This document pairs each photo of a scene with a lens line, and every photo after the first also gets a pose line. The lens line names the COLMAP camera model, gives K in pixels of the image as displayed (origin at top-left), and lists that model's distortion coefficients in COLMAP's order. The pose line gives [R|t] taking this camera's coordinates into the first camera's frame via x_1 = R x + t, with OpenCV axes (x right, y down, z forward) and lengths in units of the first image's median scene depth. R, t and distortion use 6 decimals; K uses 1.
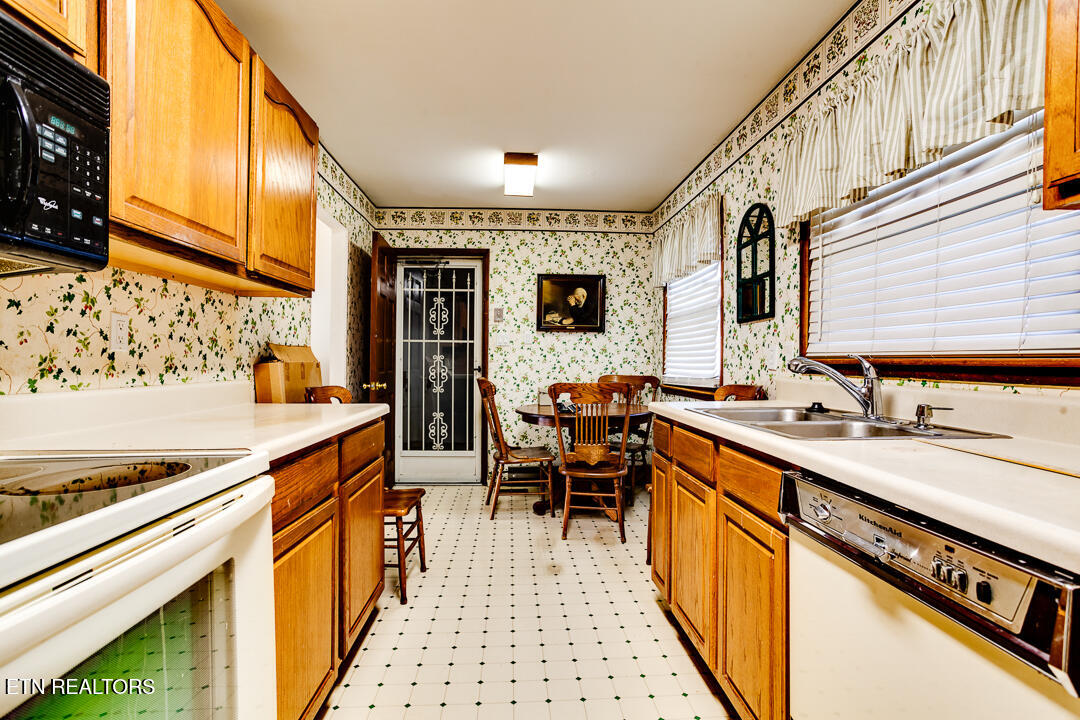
lens RADIAL K [[534.8, 0, 532.9], [0, 534.8, 357.3], [0, 0, 1]] dist [-0.039712, 0.007121]
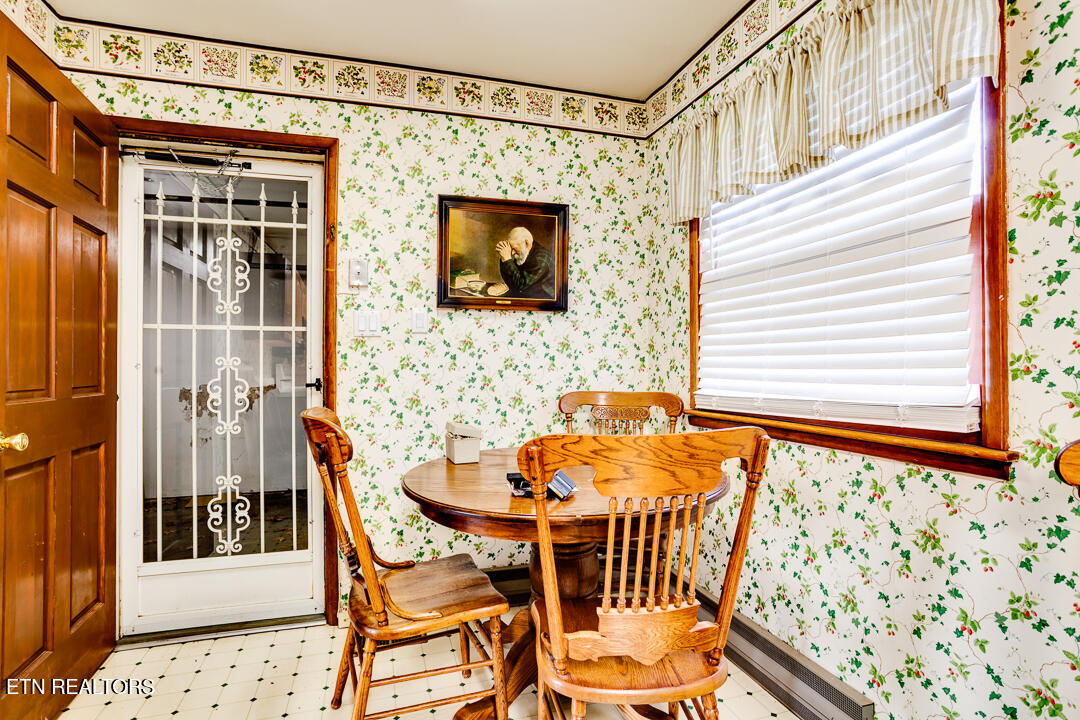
lens RADIAL K [[534.8, 0, 559.3], [0, 534.8, 361.8], [0, 0, 1]] dist [-0.039712, 0.007121]
pose [[0.963092, -0.008231, 0.269046, -0.017676], [0.006851, 0.999958, 0.006068, 0.000198], [-0.269085, -0.004001, 0.963108, 0.479109]]
